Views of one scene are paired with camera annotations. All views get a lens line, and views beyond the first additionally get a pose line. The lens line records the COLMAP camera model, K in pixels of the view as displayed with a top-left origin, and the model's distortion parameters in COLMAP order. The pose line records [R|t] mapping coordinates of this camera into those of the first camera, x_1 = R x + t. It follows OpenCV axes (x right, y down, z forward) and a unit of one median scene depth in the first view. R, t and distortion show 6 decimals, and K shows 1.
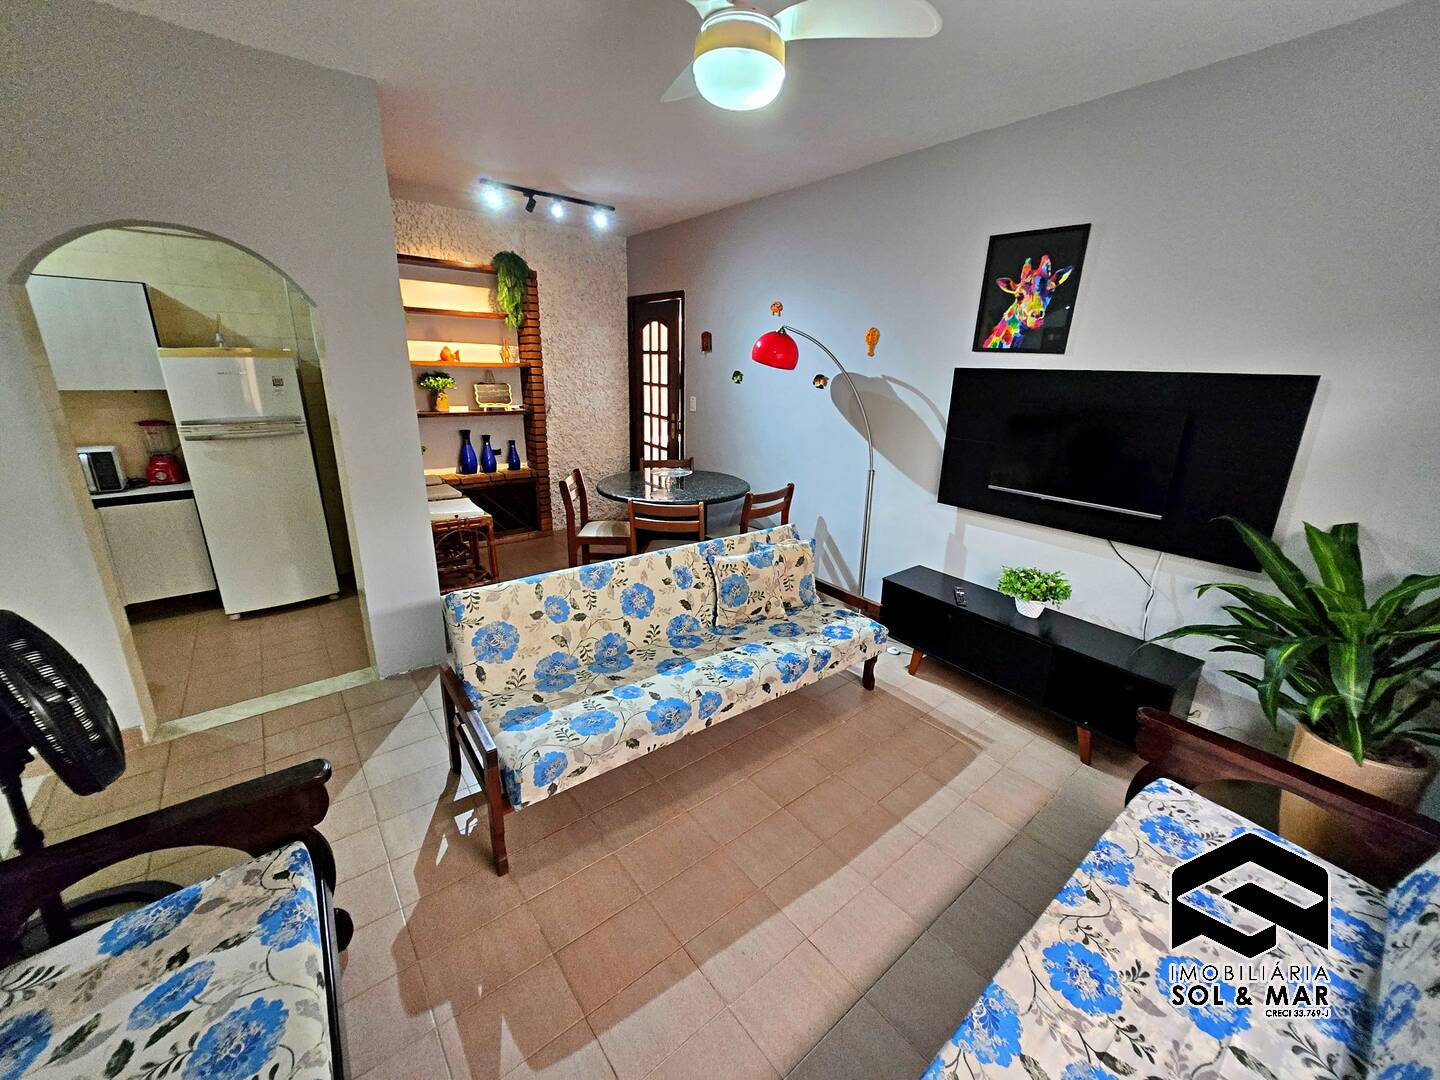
lens RADIAL K [[565.2, 0, 727.7], [0, 565.2, 529.0], [0, 0, 1]] dist [0.002406, -0.000624]
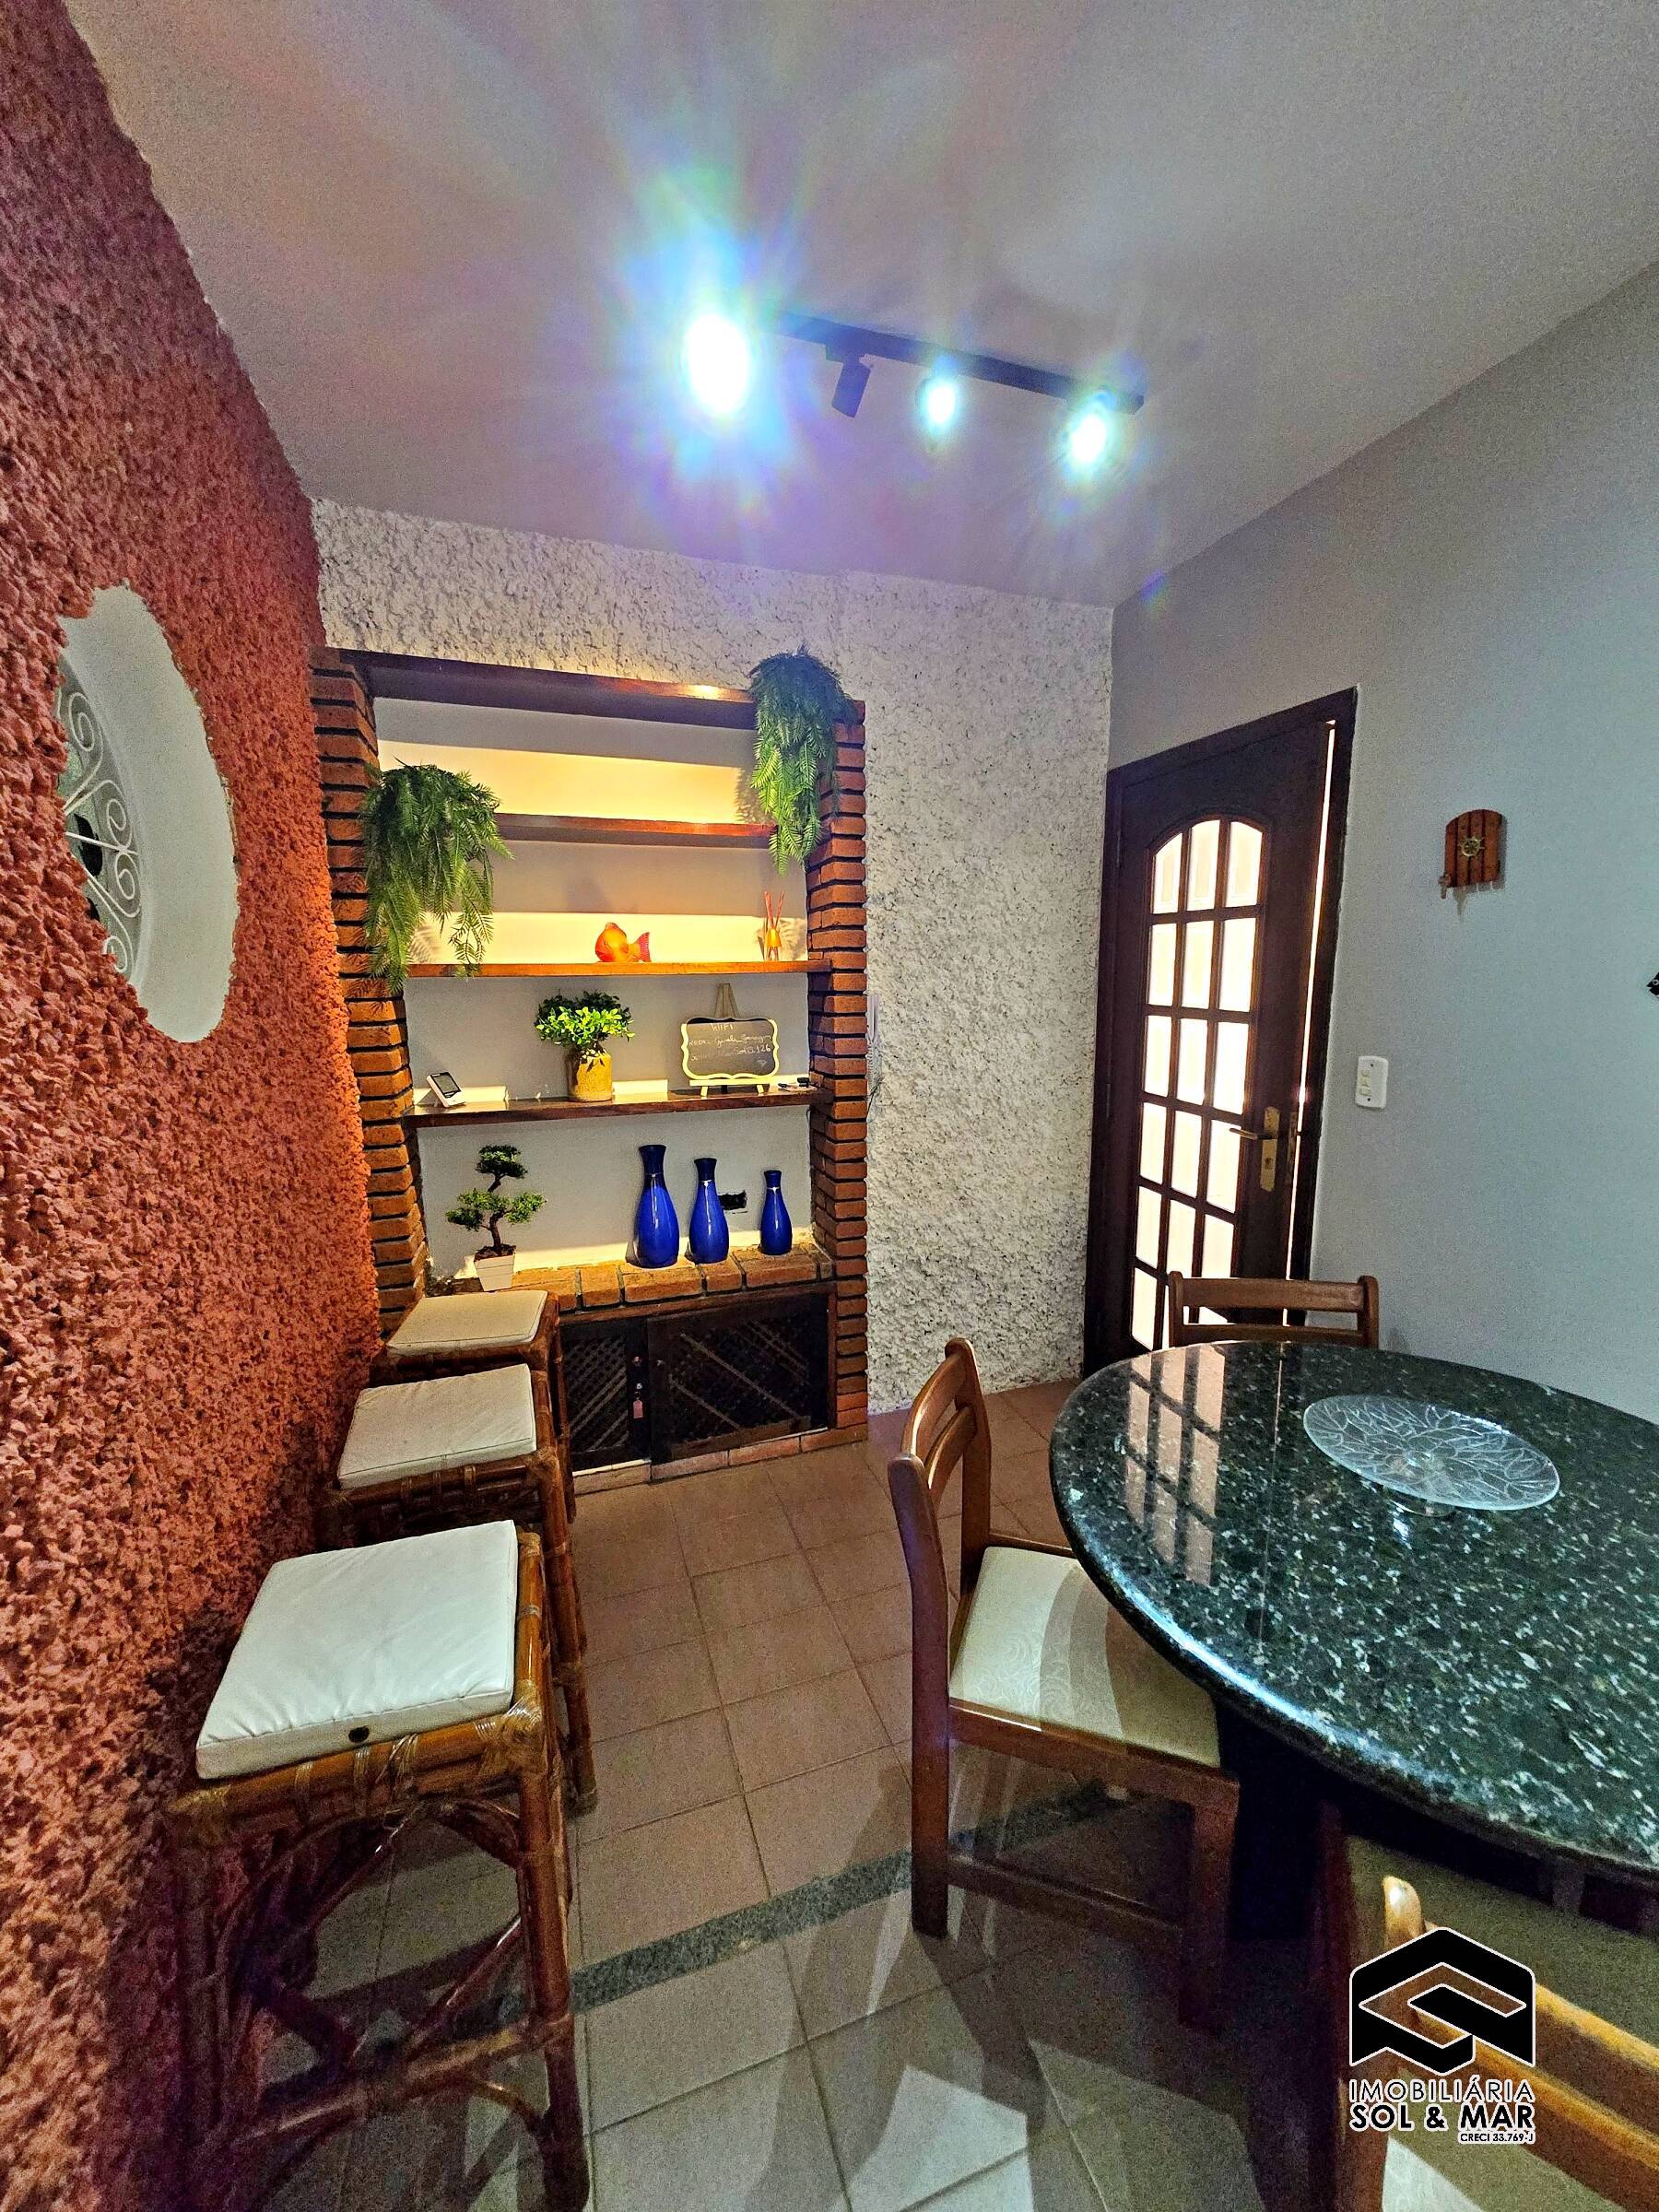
lens RADIAL K [[868.2, 0, 833.4], [0, 868.2, 1108.4], [0, 0, 1]] dist [0.002406, -0.000624]
pose [[0.937008, 0.020417, -0.348711, -0.155354], [-0.064396, 0.991276, -0.114997, -0.137446], [0.343321, 0.130209, 0.930148, 0.498622]]
